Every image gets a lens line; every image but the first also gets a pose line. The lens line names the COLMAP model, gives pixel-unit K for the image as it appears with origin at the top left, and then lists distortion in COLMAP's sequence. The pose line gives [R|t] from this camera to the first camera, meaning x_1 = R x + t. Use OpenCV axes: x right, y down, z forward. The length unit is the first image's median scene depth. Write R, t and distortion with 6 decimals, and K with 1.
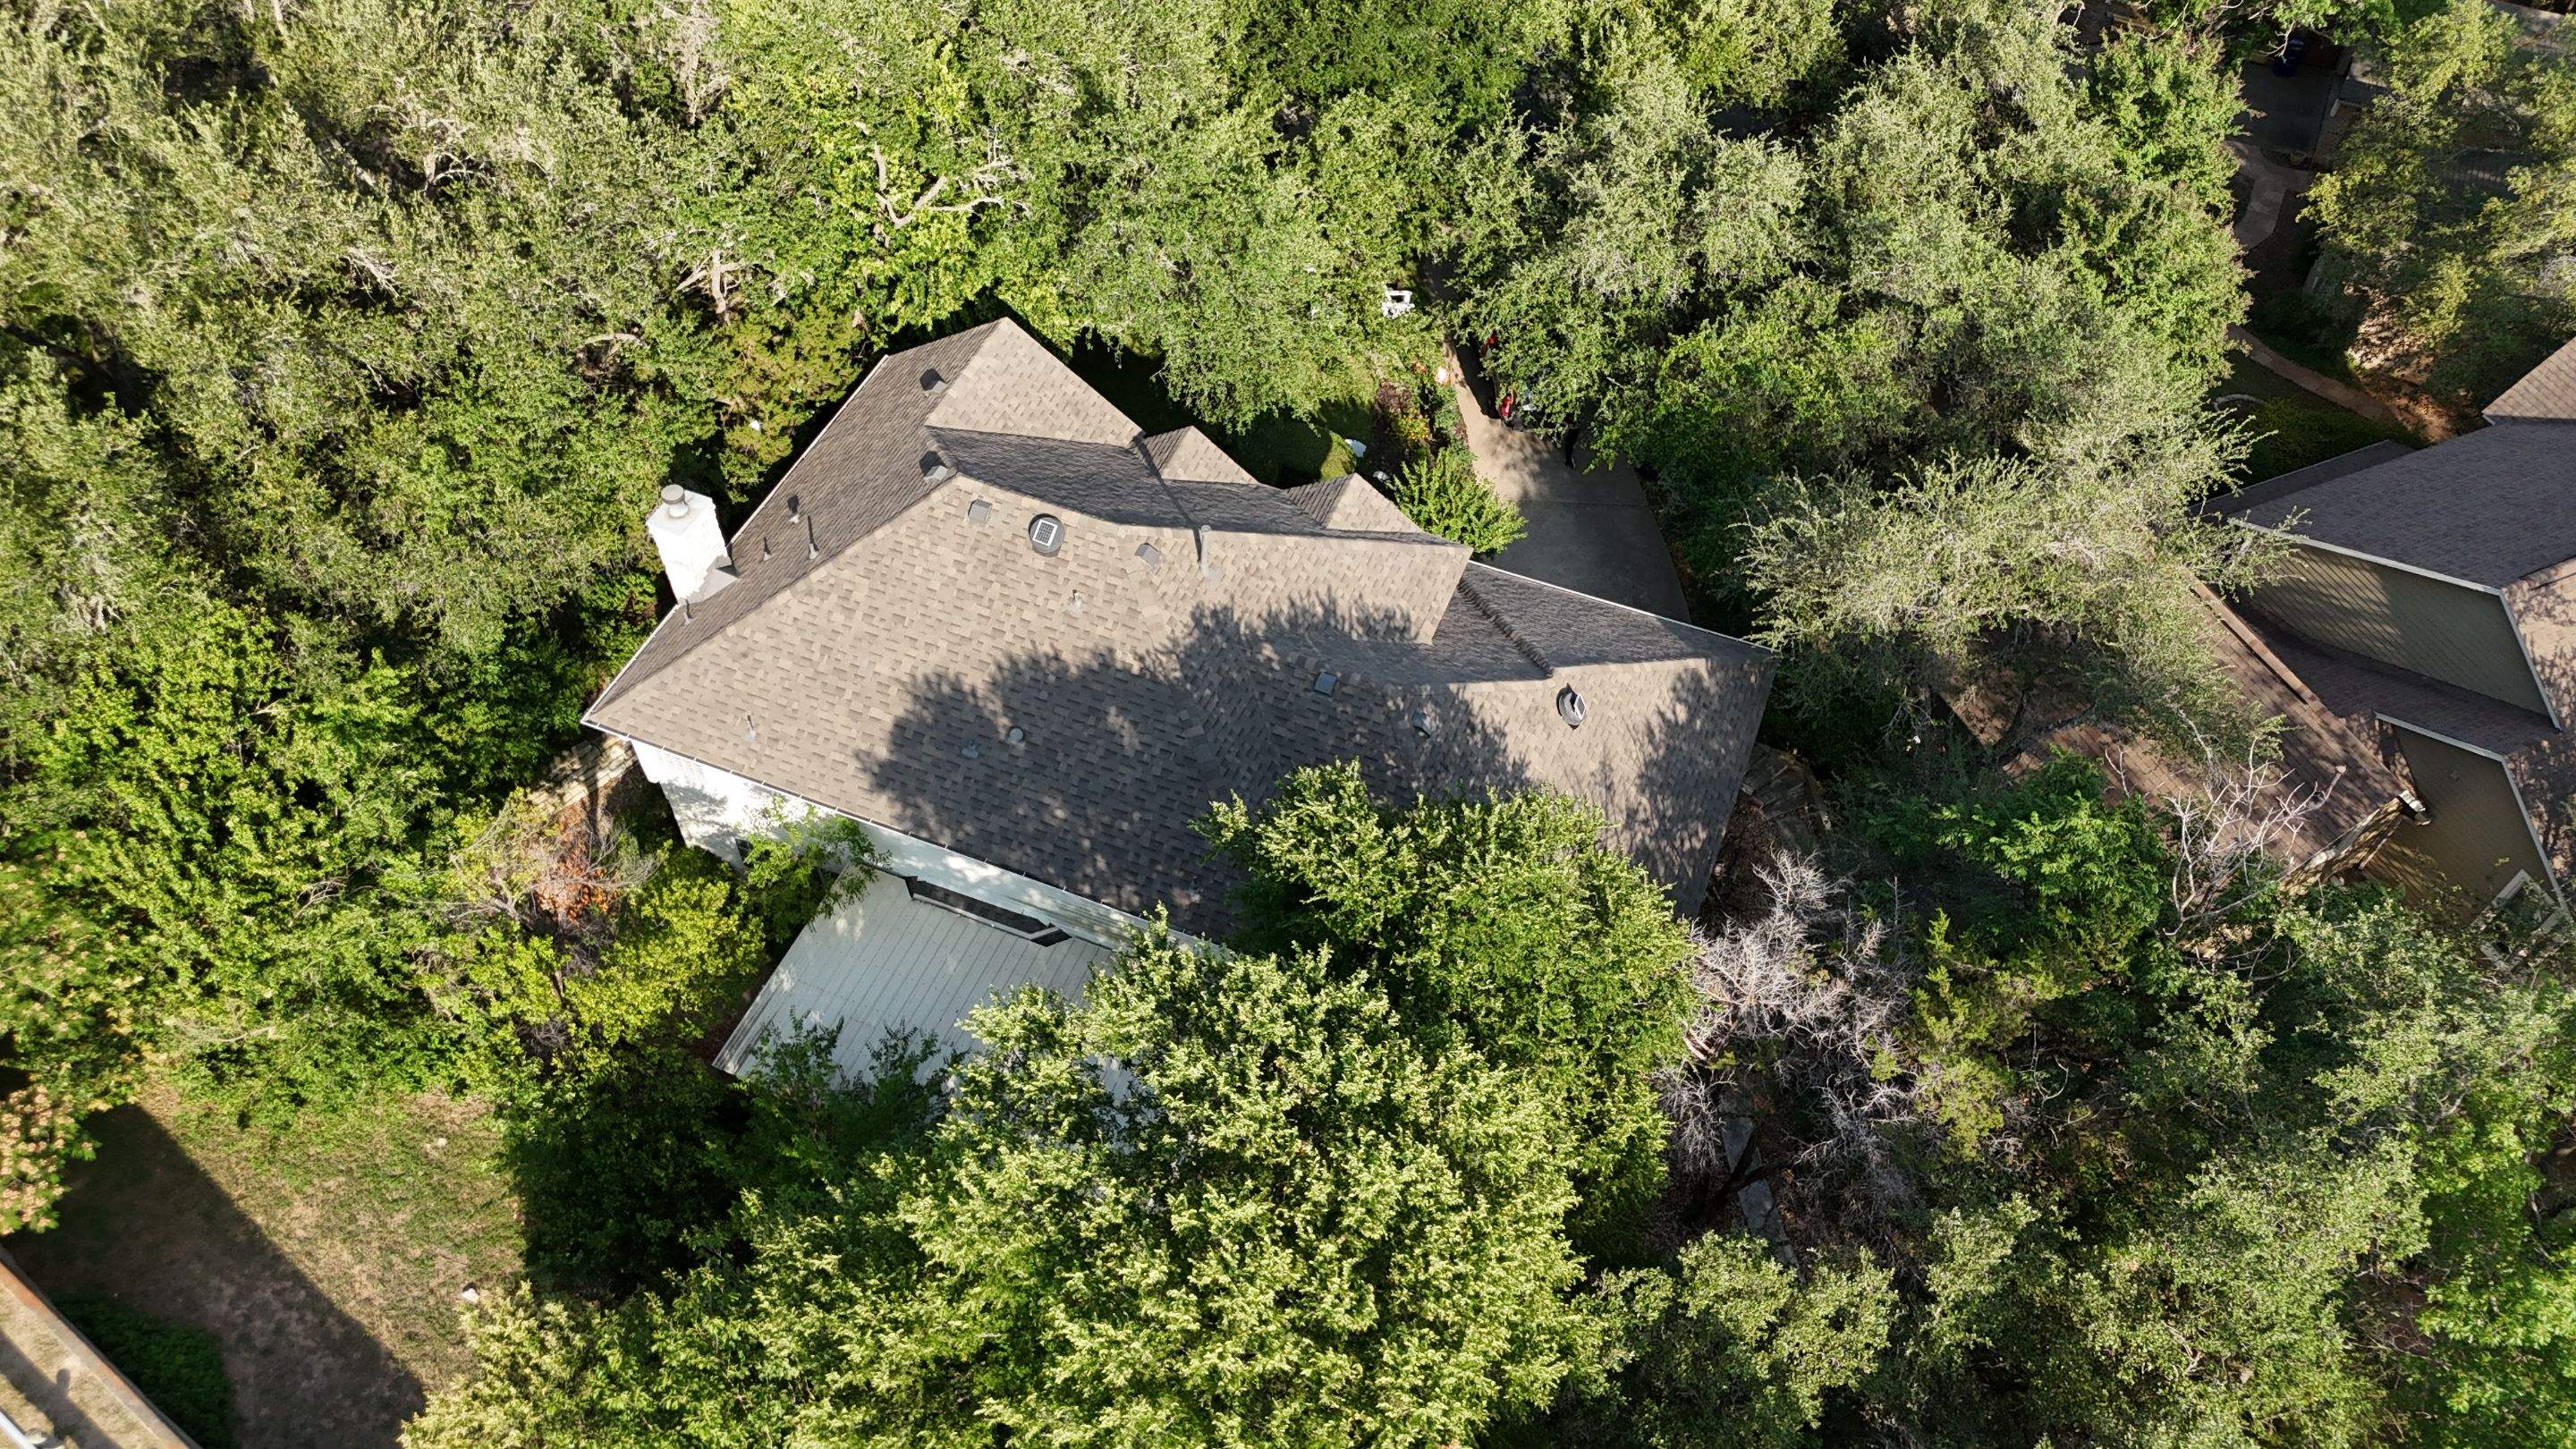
lens RADIAL K [[1905.3, 0, 1312.1], [0, 1905.3, 714.4], [0, 0, 1]] dist [0.066794, -0.062634]
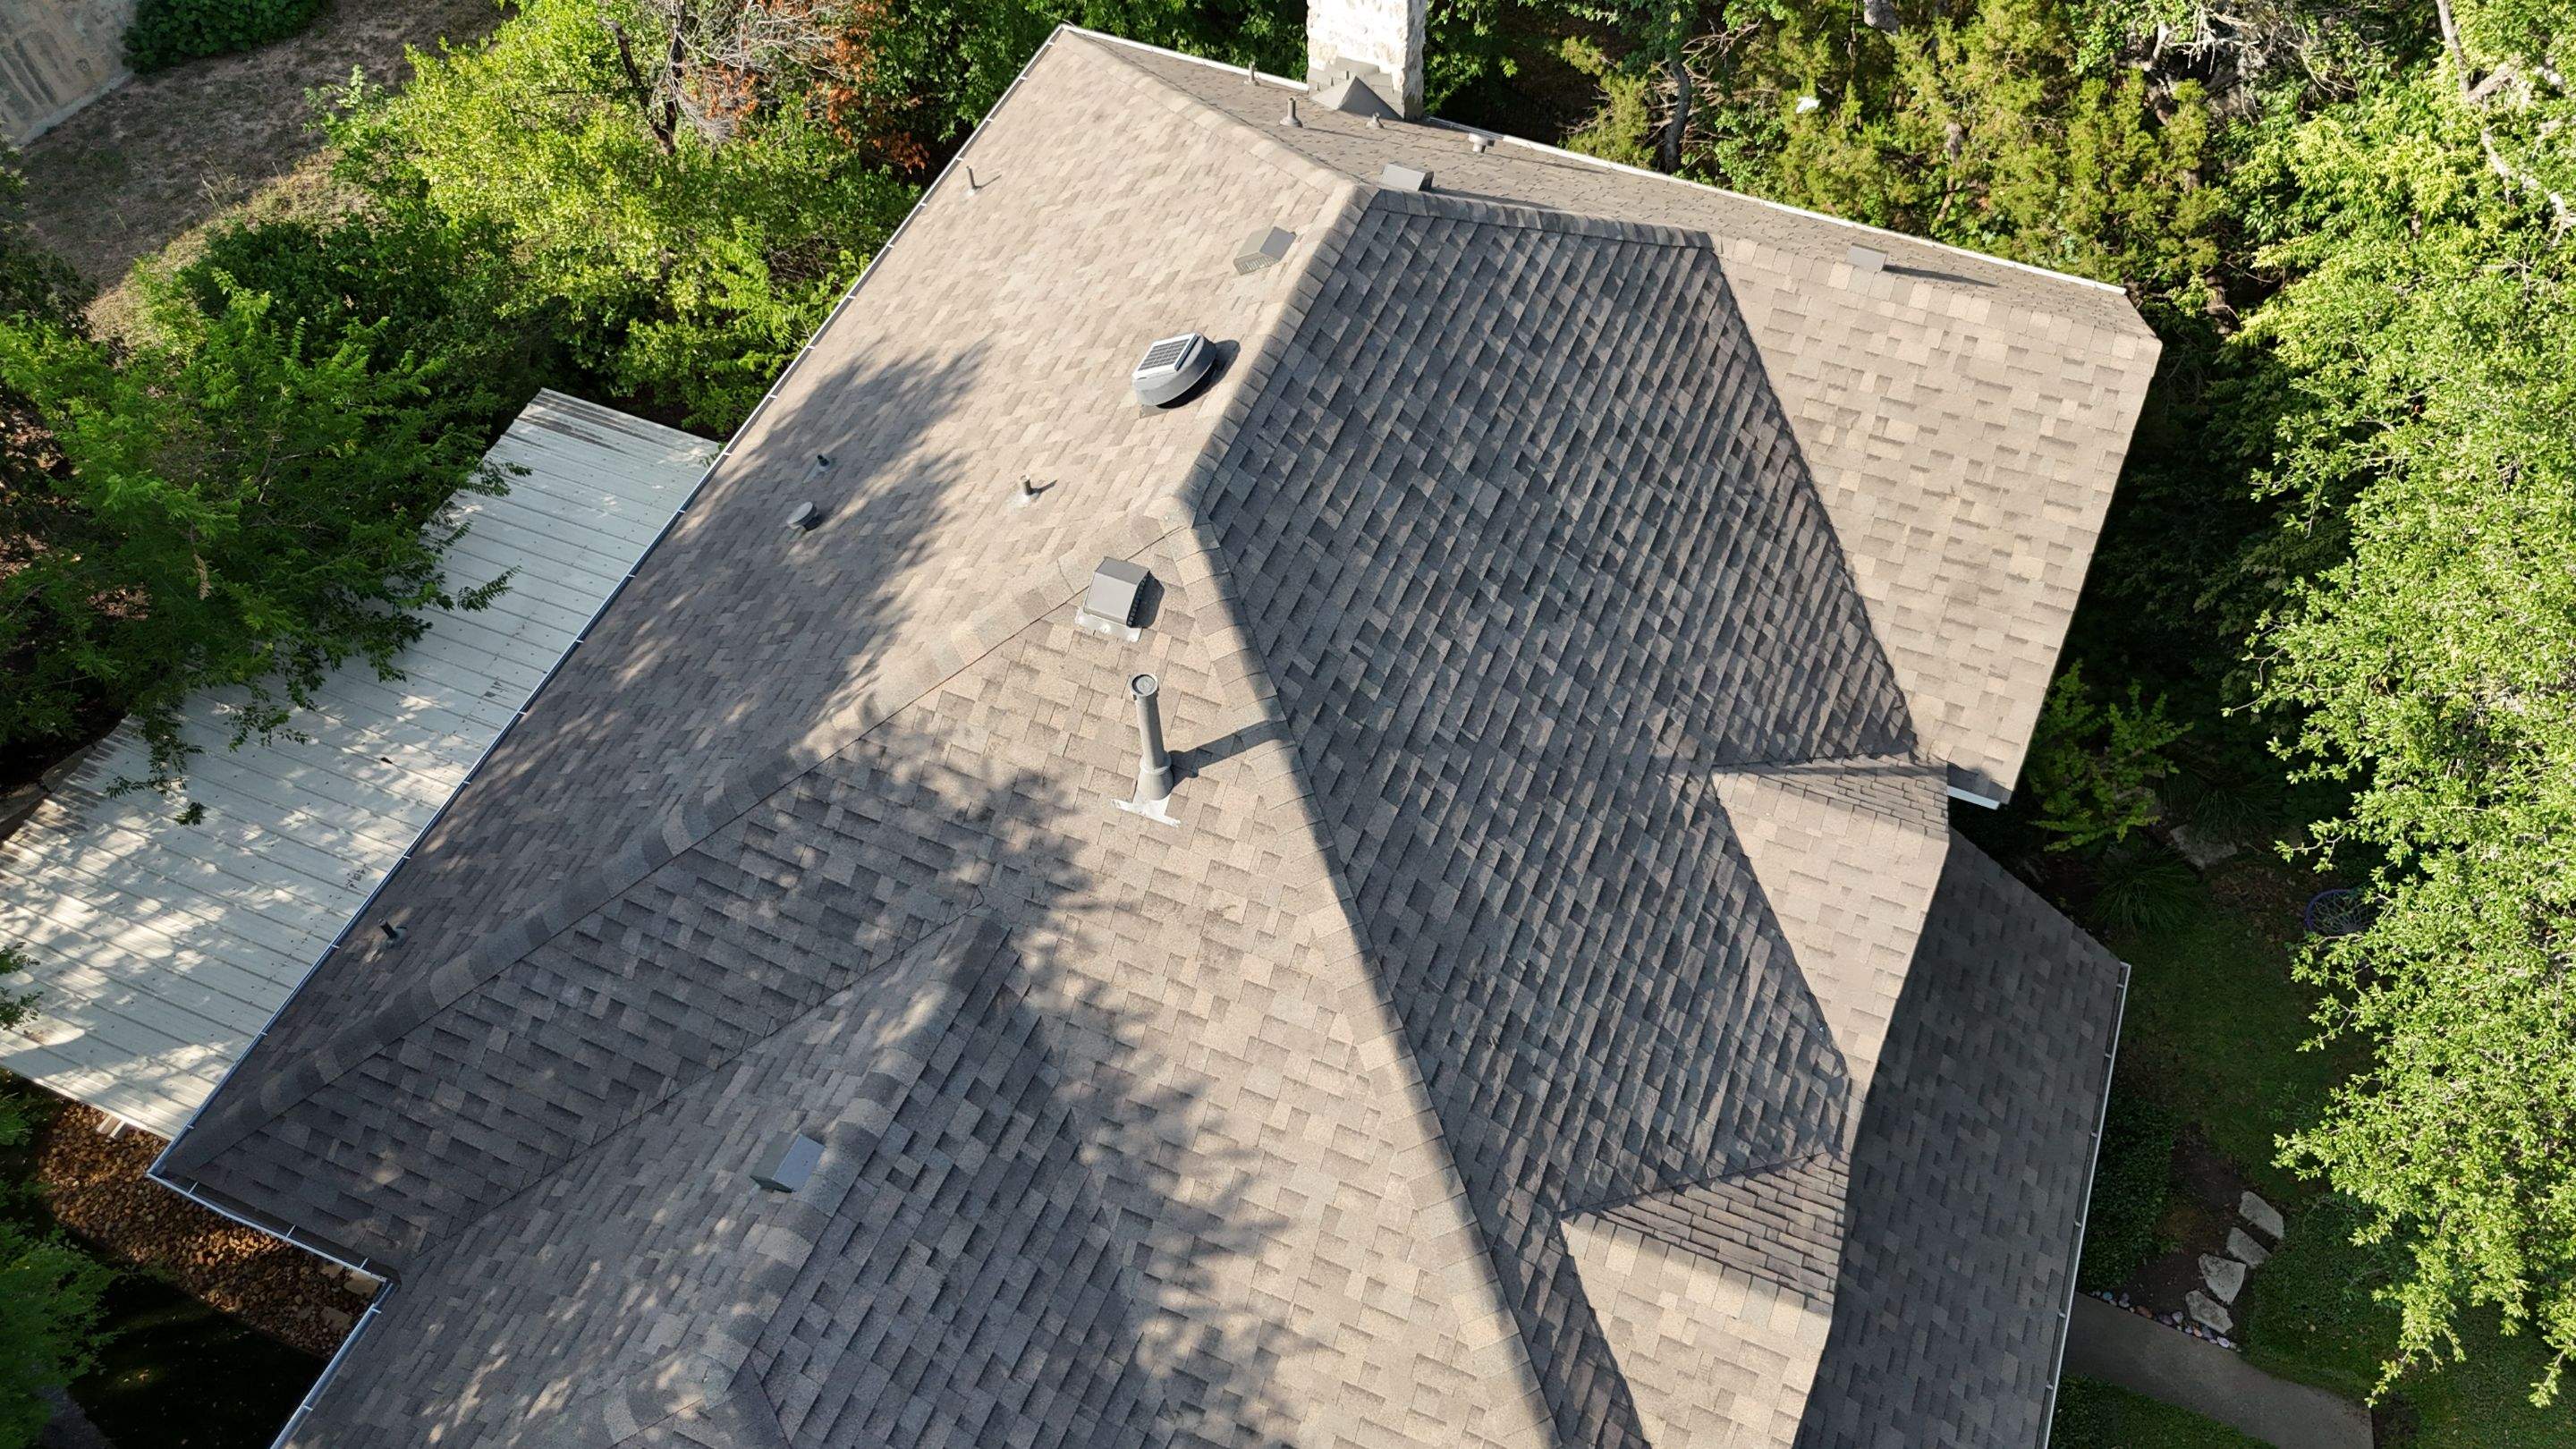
lens RADIAL K [[1905.3, 0, 1291.4], [0, 1905.3, 722.0], [0, 0, 1]] dist [0.066794, -0.062634]
pose [[-0.007466, 0.799620, -0.600460, 0.132358], [-0.774576, 0.375150, 0.509210, -0.257093], [0.632437, 0.468903, 0.616565, 0.751199]]
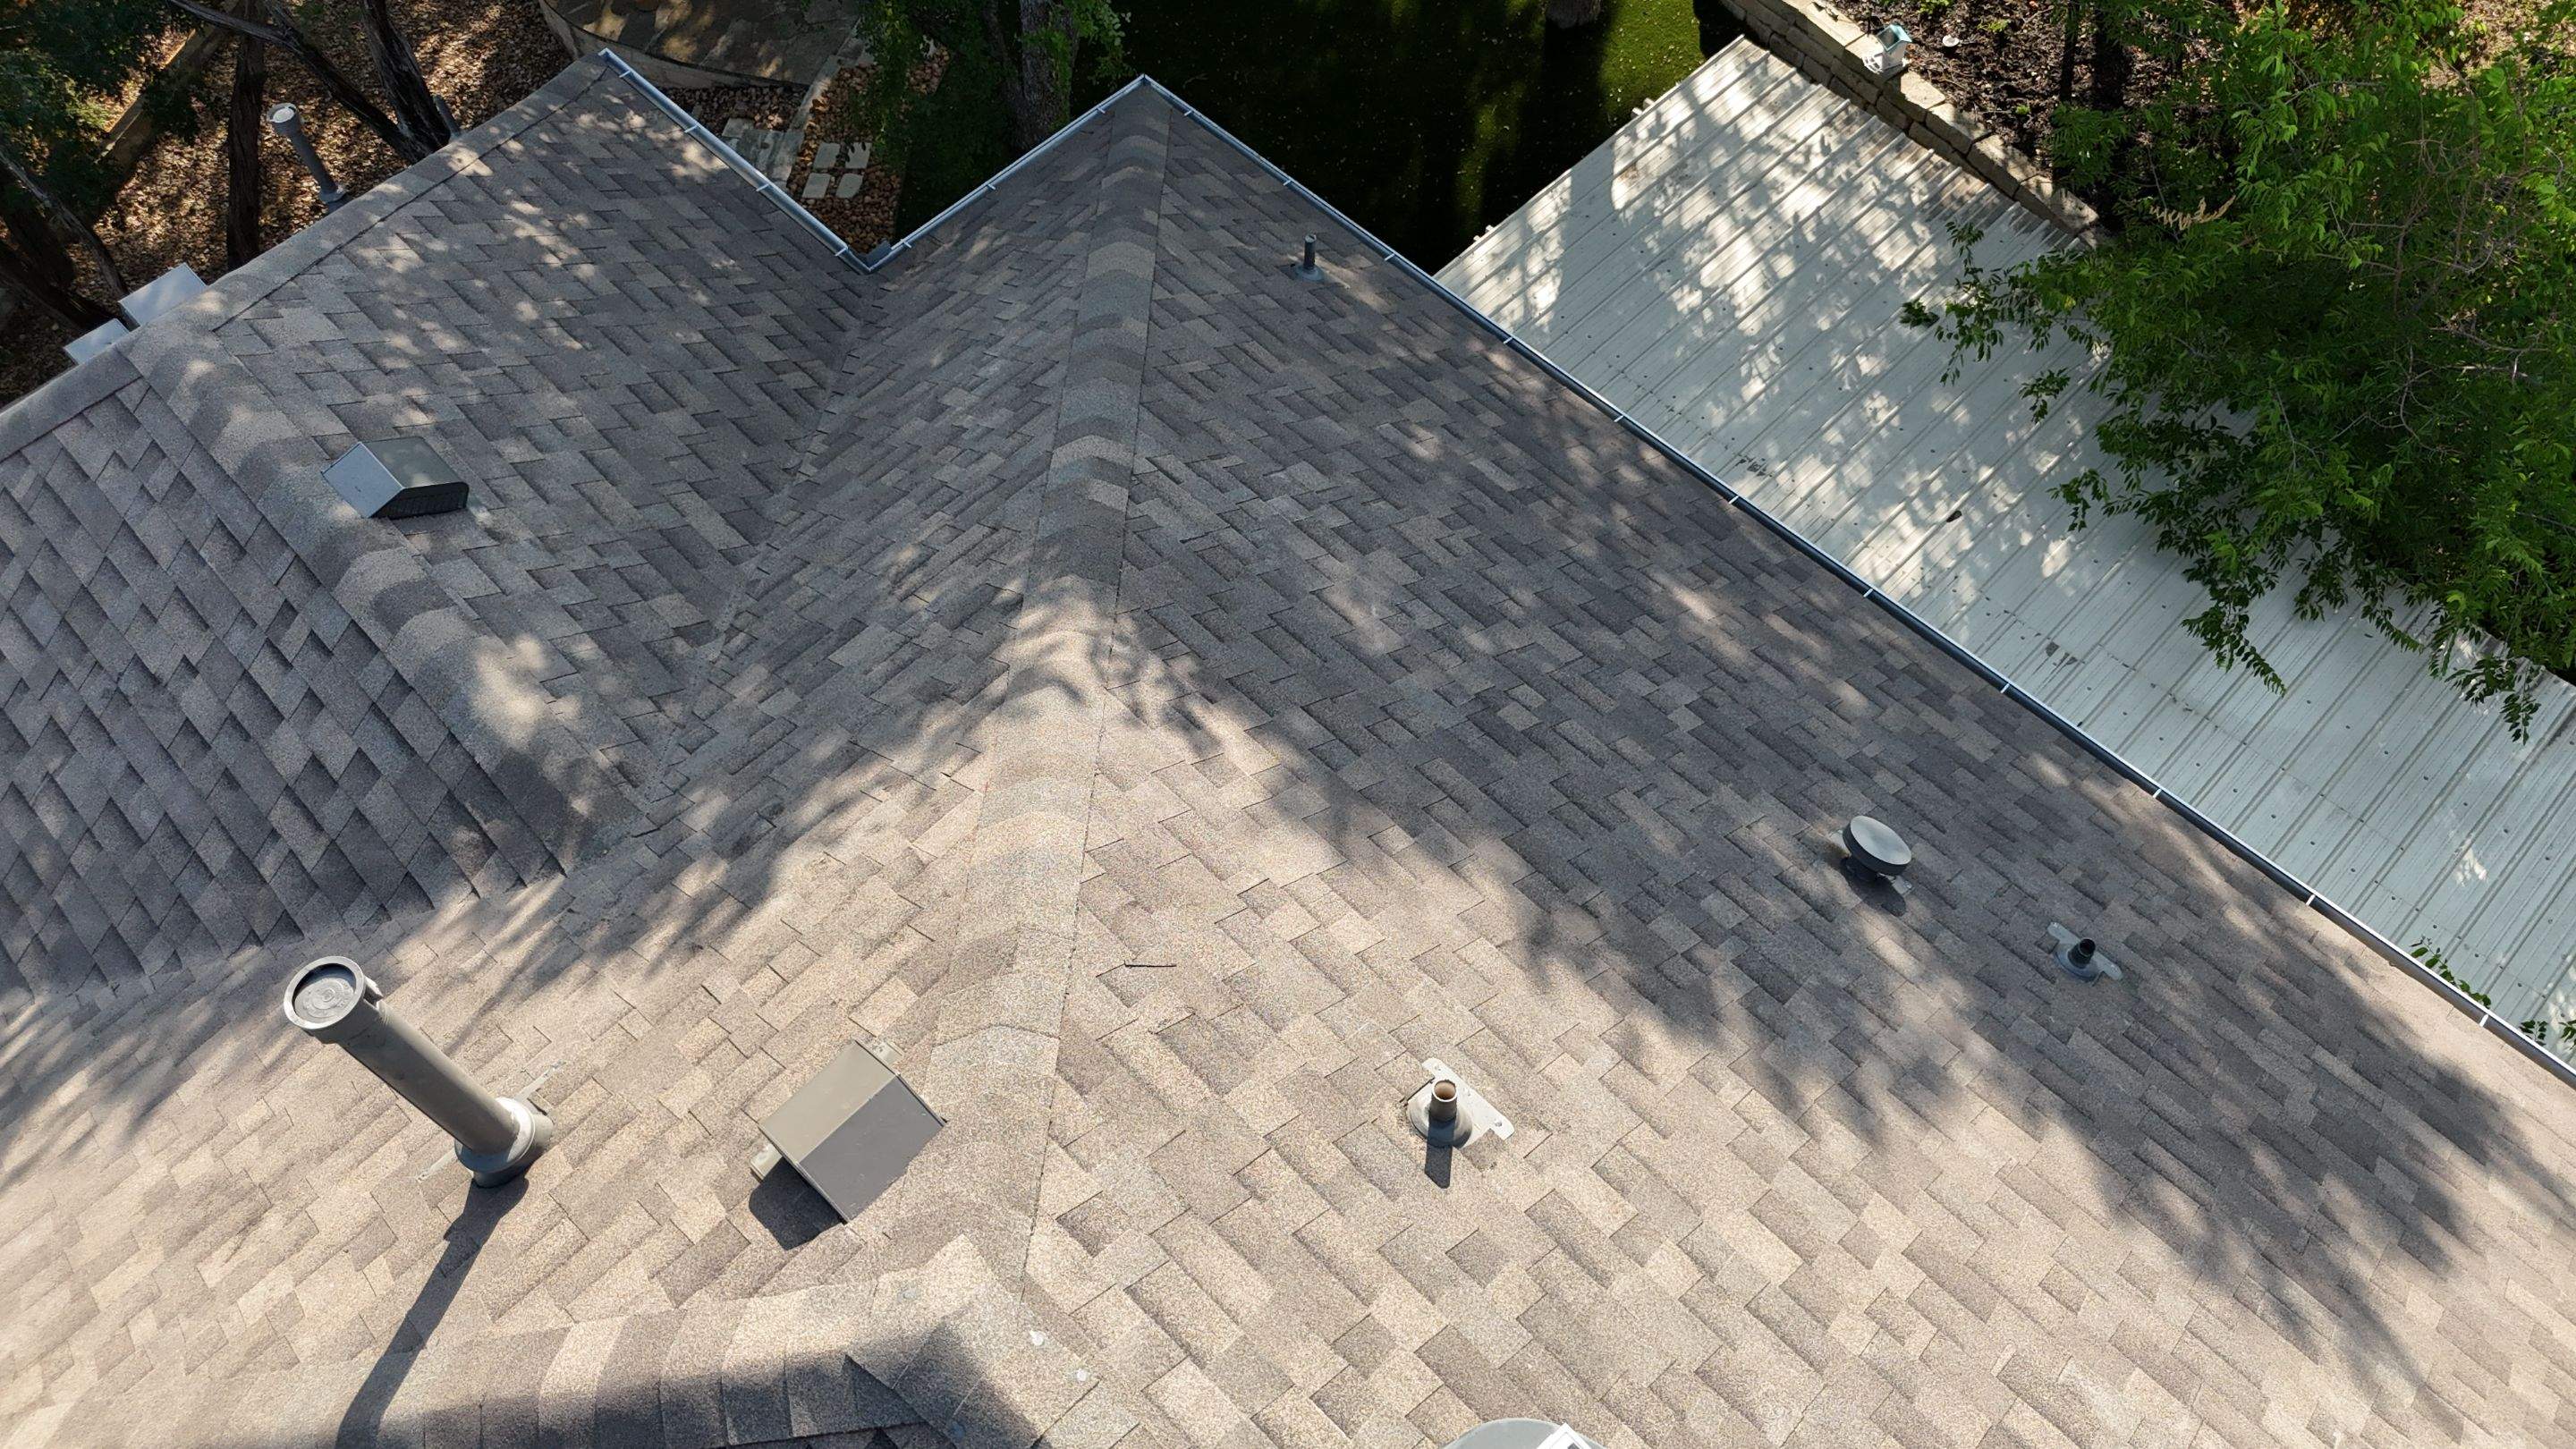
lens RADIAL K [[1905.3, 0, 1291.0], [0, 1905.3, 721.6], [0, 0, 1]] dist [0.066794, -0.062634]
pose [[-0.923193, -0.341432, 0.176463, -0.118285], [0.288197, -0.311213, 0.905588, -0.170748], [-0.254279, 0.886888, 0.385709, 0.845269]]
